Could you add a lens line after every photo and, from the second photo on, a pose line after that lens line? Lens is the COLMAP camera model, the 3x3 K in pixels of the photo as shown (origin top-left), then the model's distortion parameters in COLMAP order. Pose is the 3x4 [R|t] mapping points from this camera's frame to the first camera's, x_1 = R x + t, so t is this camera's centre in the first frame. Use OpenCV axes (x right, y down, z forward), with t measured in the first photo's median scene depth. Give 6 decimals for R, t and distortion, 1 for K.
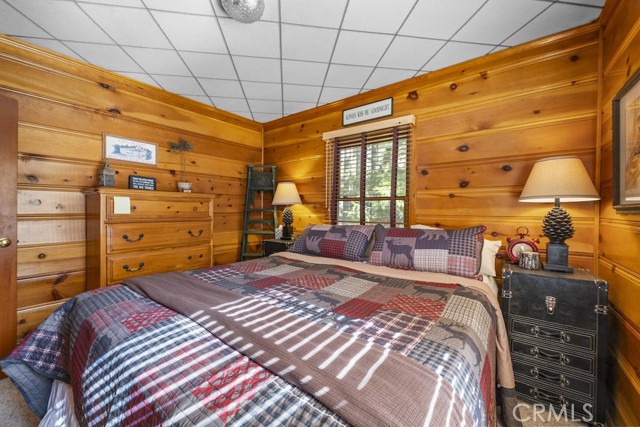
lens RADIAL K [[258.5, 0, 316.6], [0, 258.5, 213.1], [0, 0, 1]] dist [-0.001570, 0.000005]
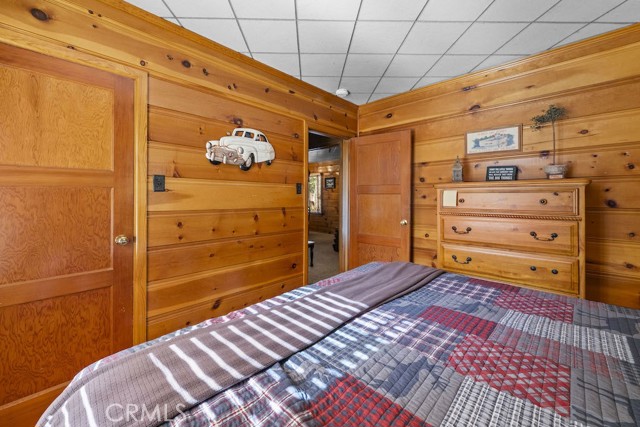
lens RADIAL K [[258.5, 0, 311.8], [0, 258.5, 197.3], [0, 0, 1]] dist [-0.001570, 0.000005]
pose [[-0.124571, -0.008518, -0.992174, 0.330550], [-0.014927, 0.999866, -0.006710, -0.016447], [0.992098, 0.013975, -0.124682, 0.488791]]
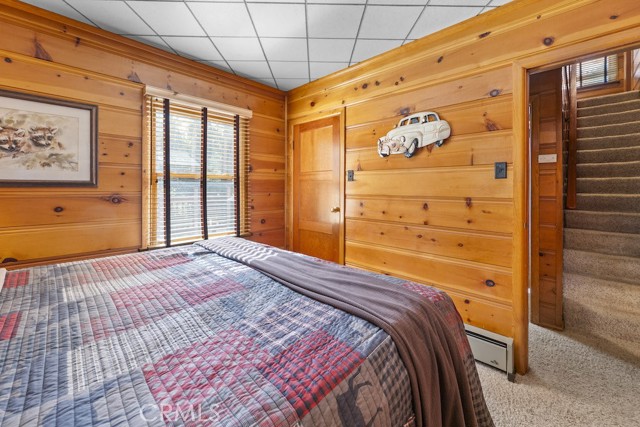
lens RADIAL K [[258.5, 0, 315.5], [0, 258.5, 188.0], [0, 0, 1]] dist [-0.001570, 0.000005]
pose [[-0.992351, -0.012380, 0.122823, -0.346528], [-0.011044, 0.999872, 0.011547, -0.012973], [-0.122950, 0.010102, -0.992361, 1.103400]]
